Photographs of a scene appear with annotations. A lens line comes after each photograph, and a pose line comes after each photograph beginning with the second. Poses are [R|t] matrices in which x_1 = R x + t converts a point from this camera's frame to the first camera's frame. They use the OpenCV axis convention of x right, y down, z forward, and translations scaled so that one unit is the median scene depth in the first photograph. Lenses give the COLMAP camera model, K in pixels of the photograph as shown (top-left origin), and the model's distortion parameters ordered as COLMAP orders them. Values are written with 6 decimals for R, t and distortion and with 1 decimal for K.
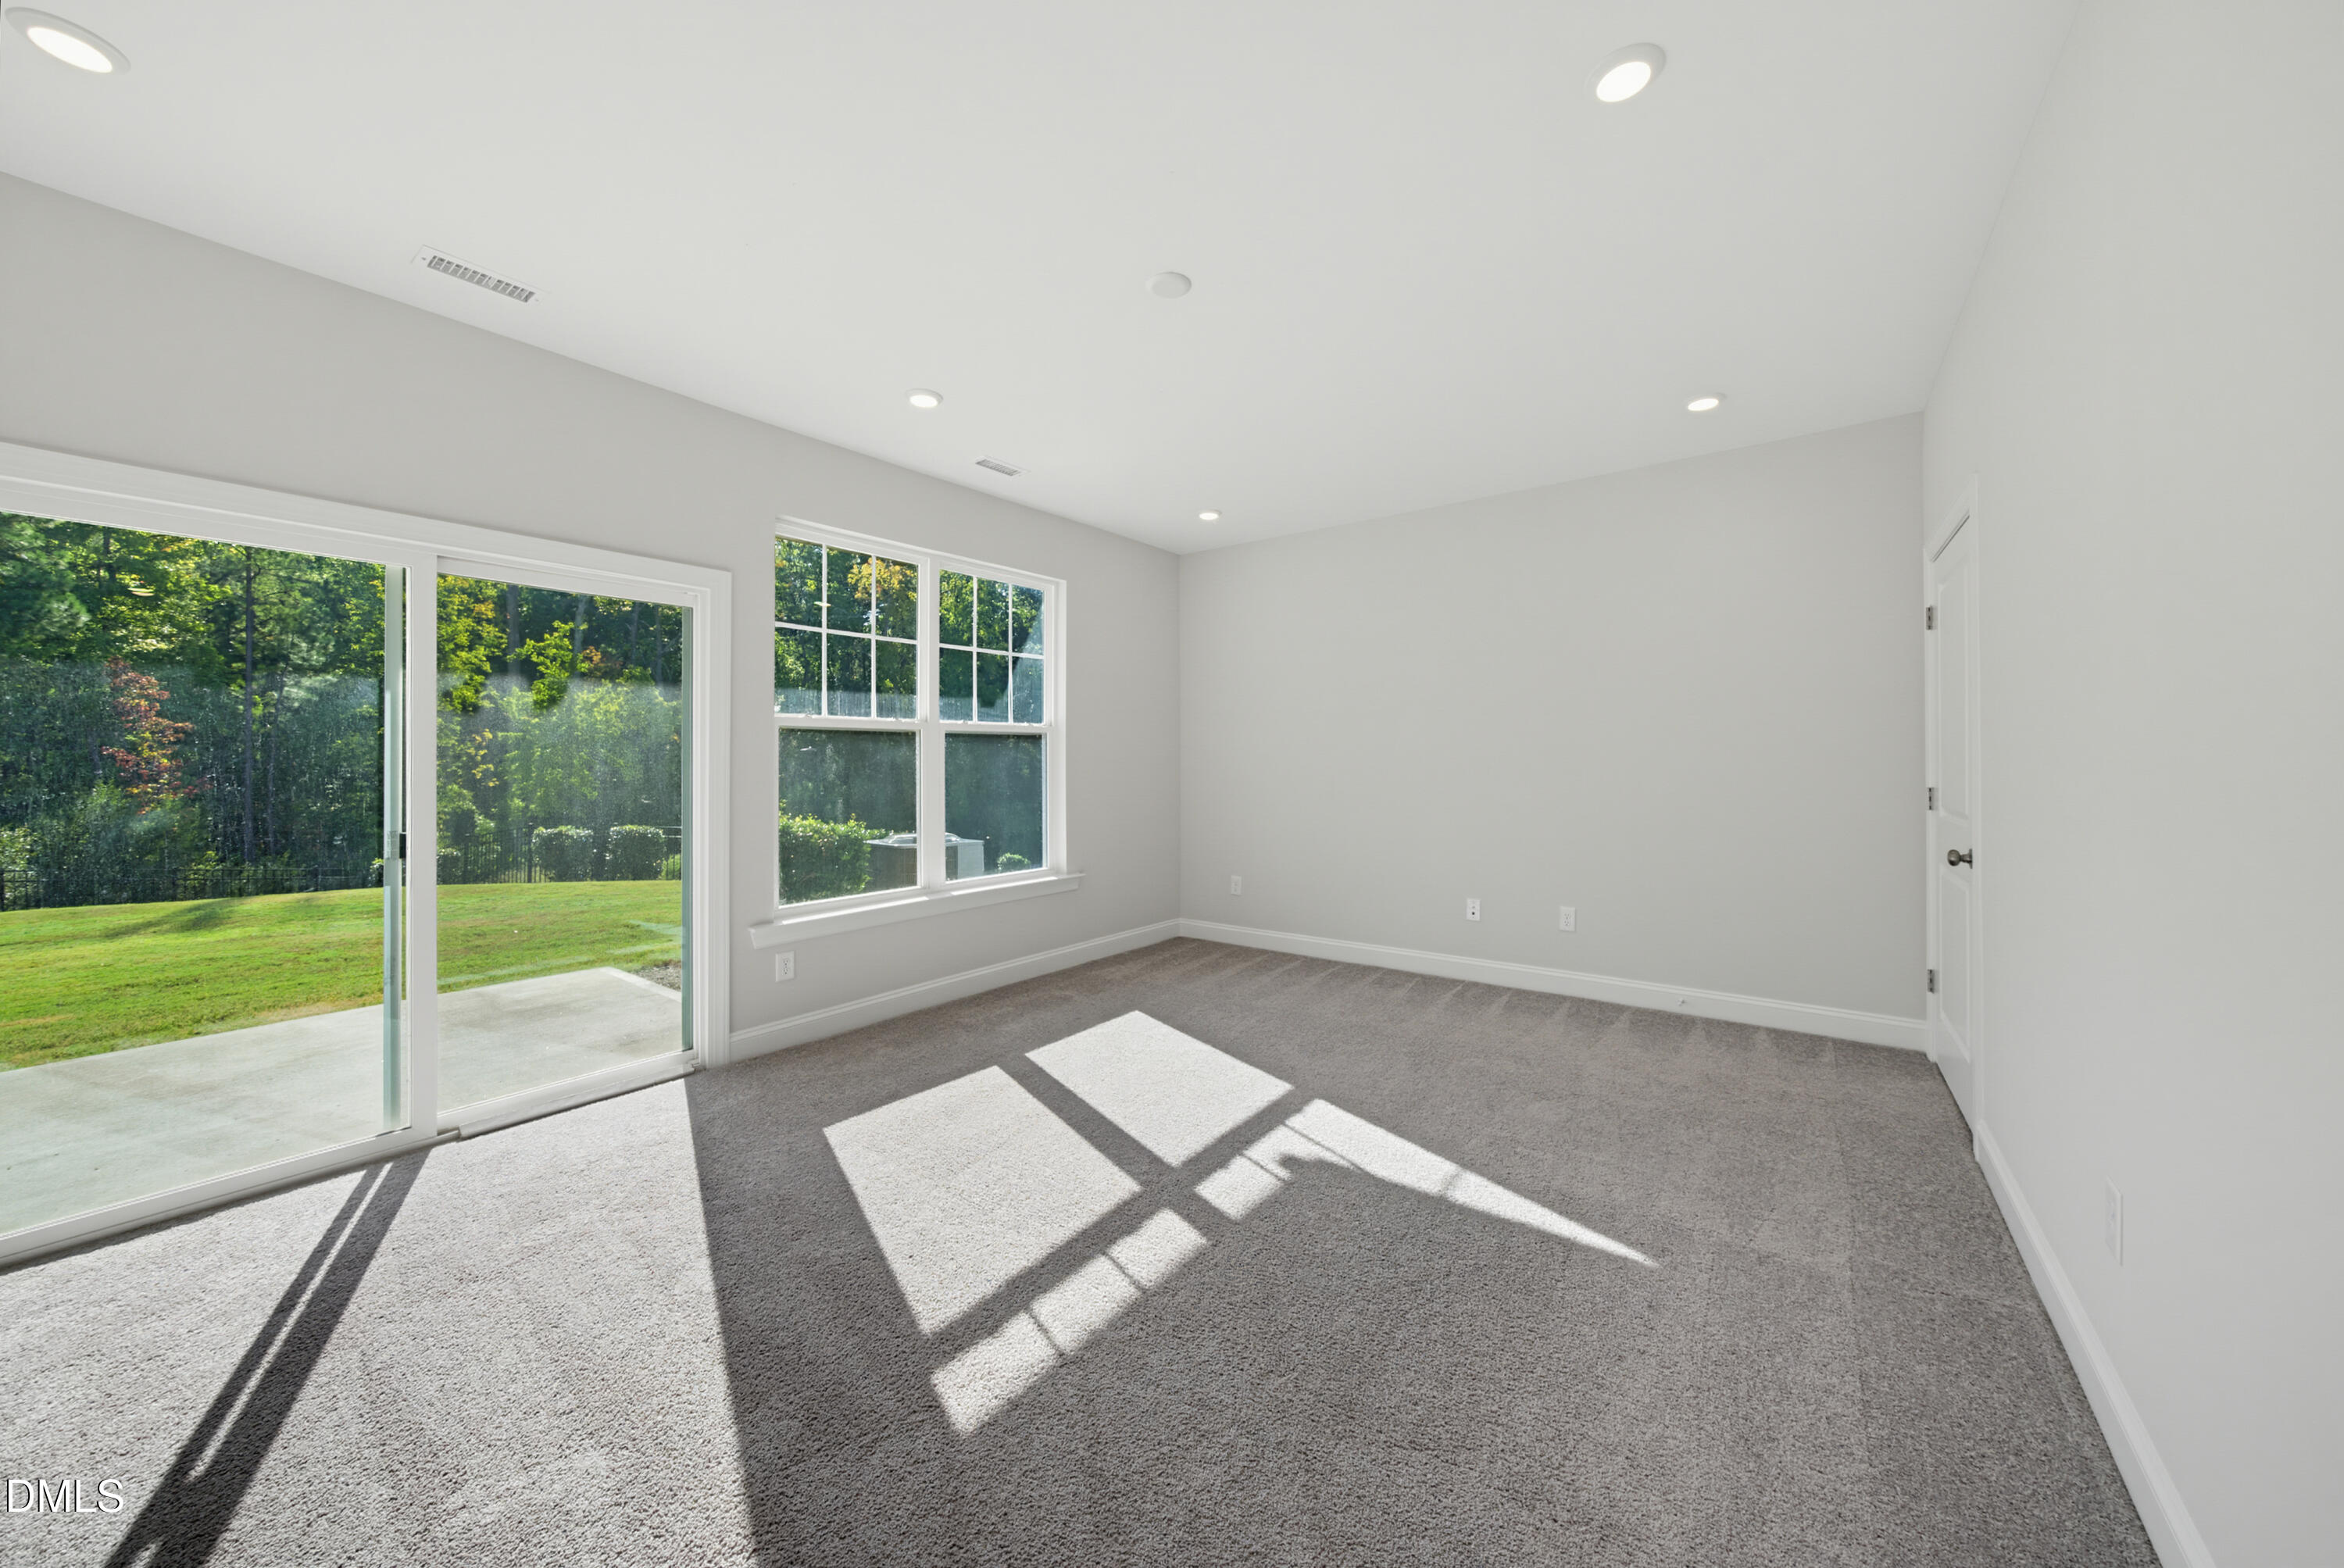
lens RADIAL K [[808.5, 0, 1161.9], [0, 808.5, 757.0], [0, 0, 1]] dist [0.012327, -0.000033]
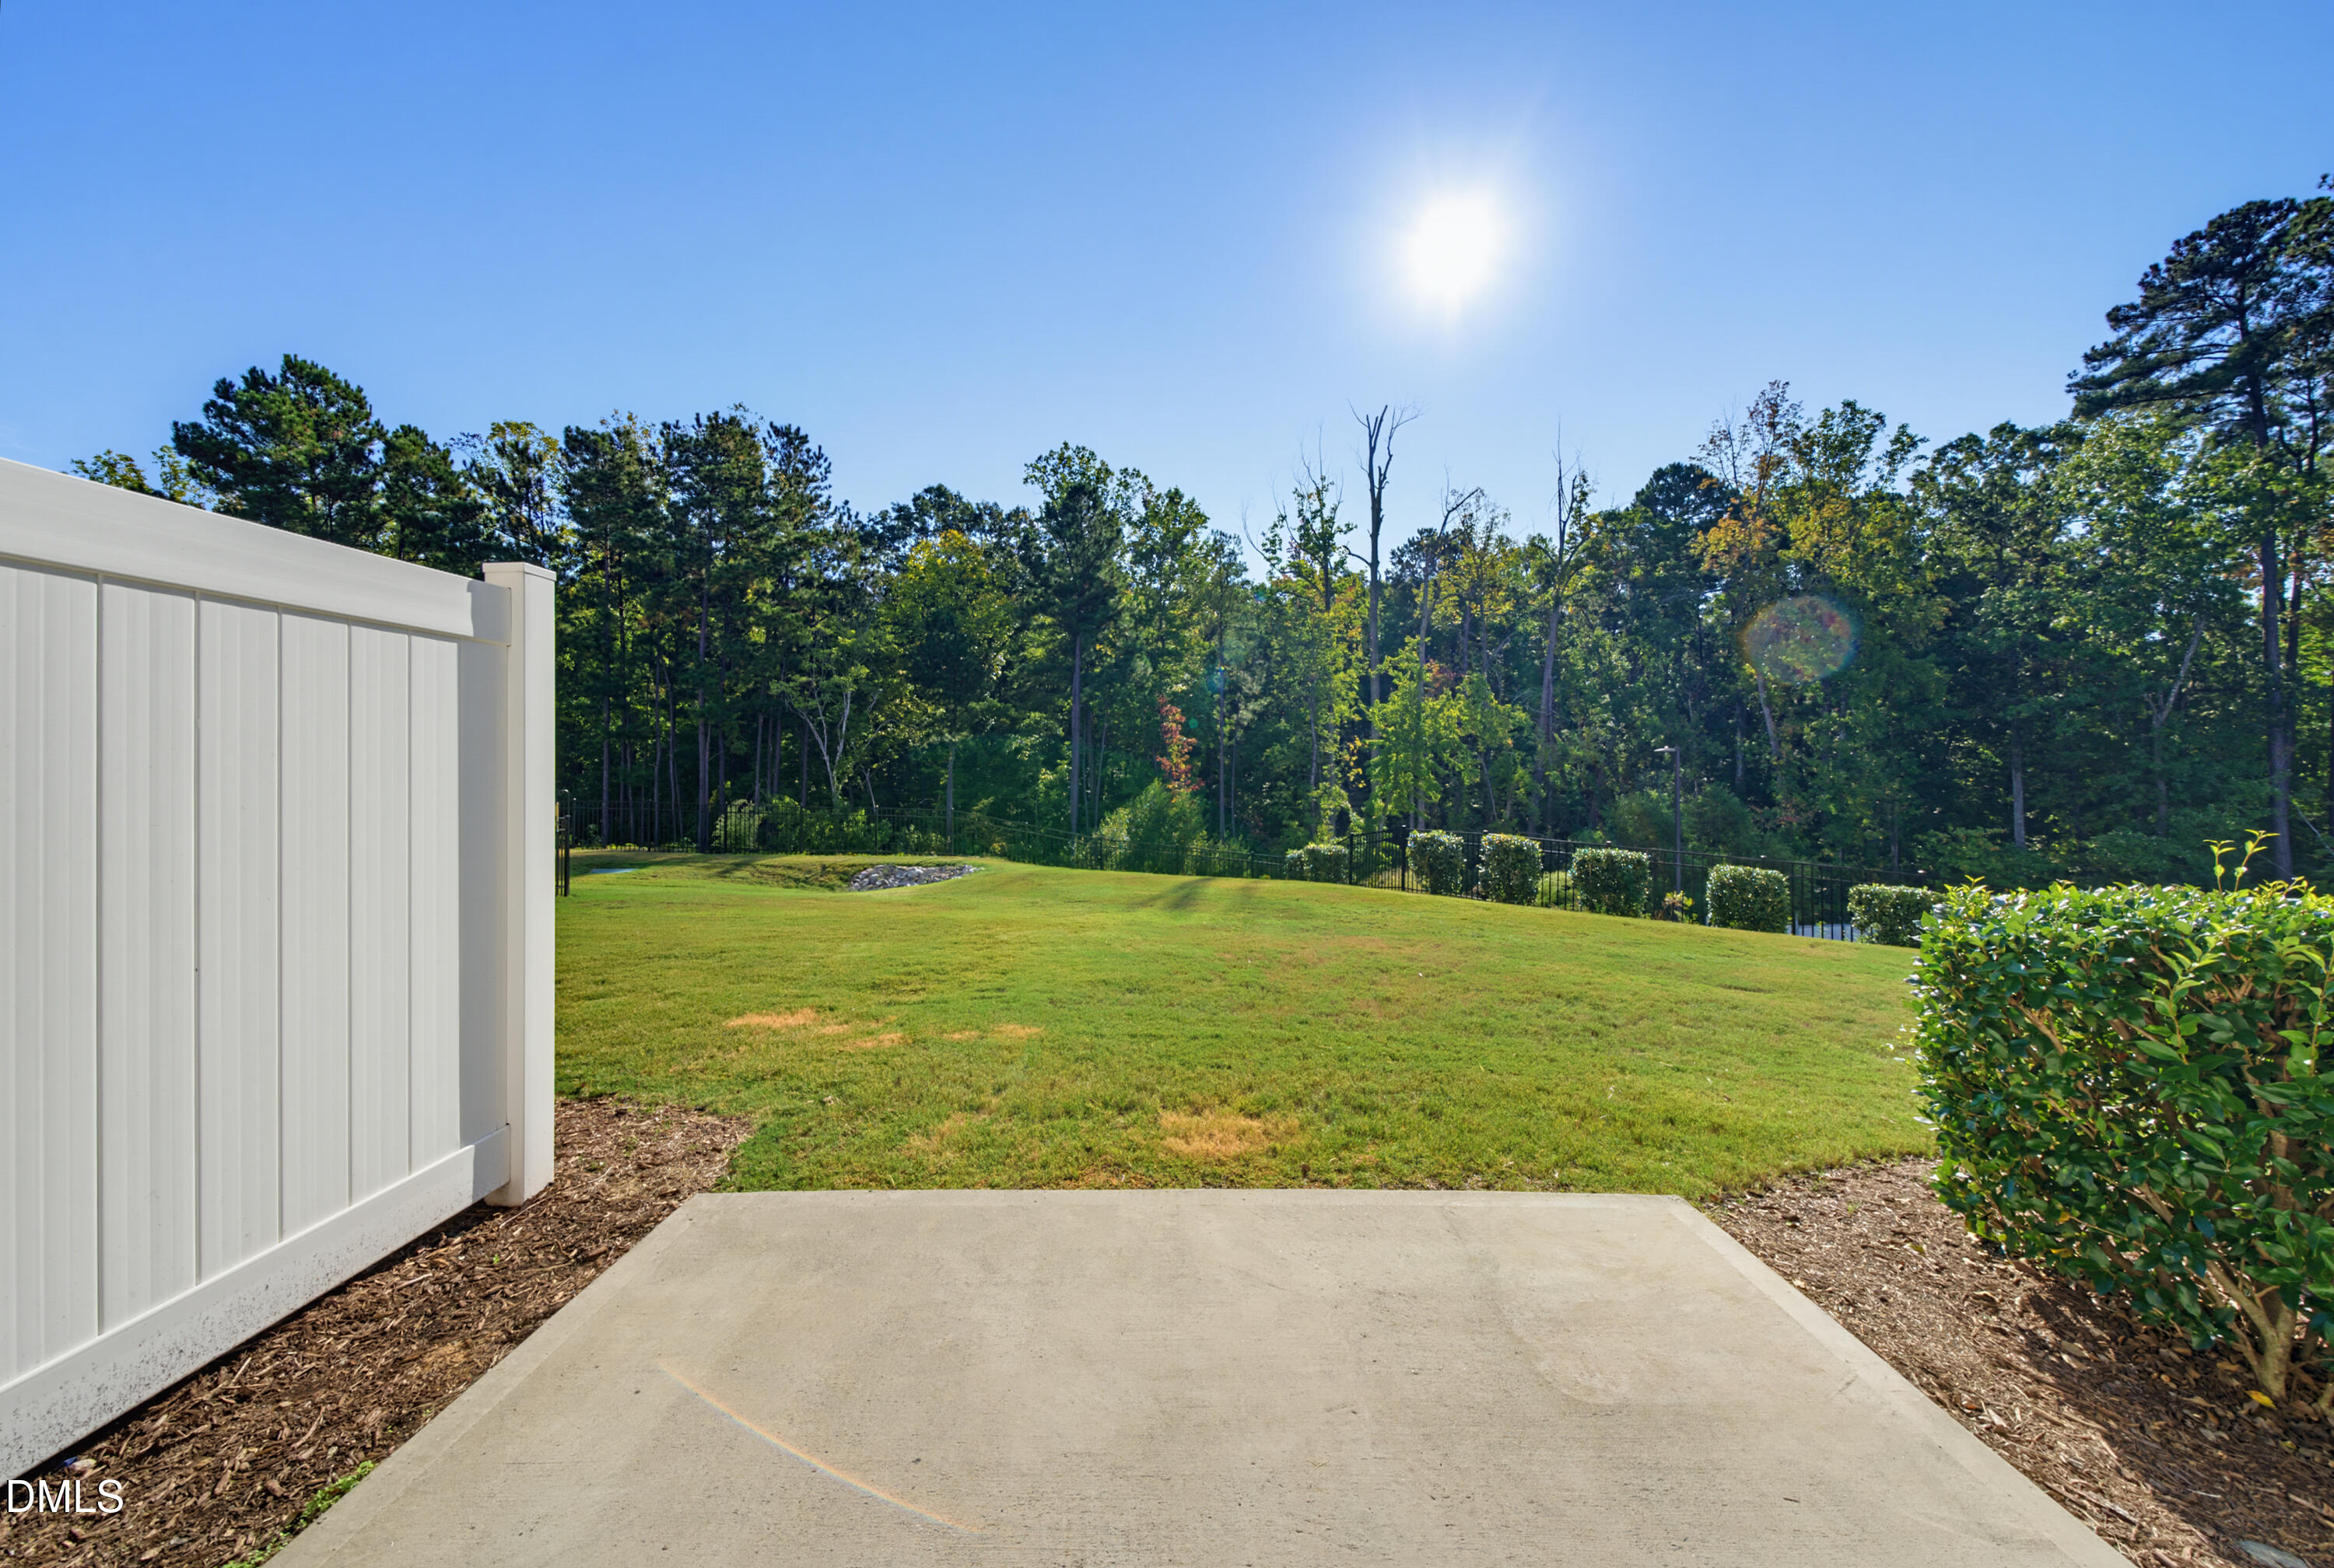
lens RADIAL K [[805.0, 0, 1156.9], [0, 805.0, 757.1], [0, 0, 1]] dist [0.012327, -0.000033]
pose [[0.600227, -0.013260, -0.799720, -0.100046], [0.006290, 0.999910, -0.011858, 0.005000], [0.799805, 0.002087, 0.600256, 0.102728]]
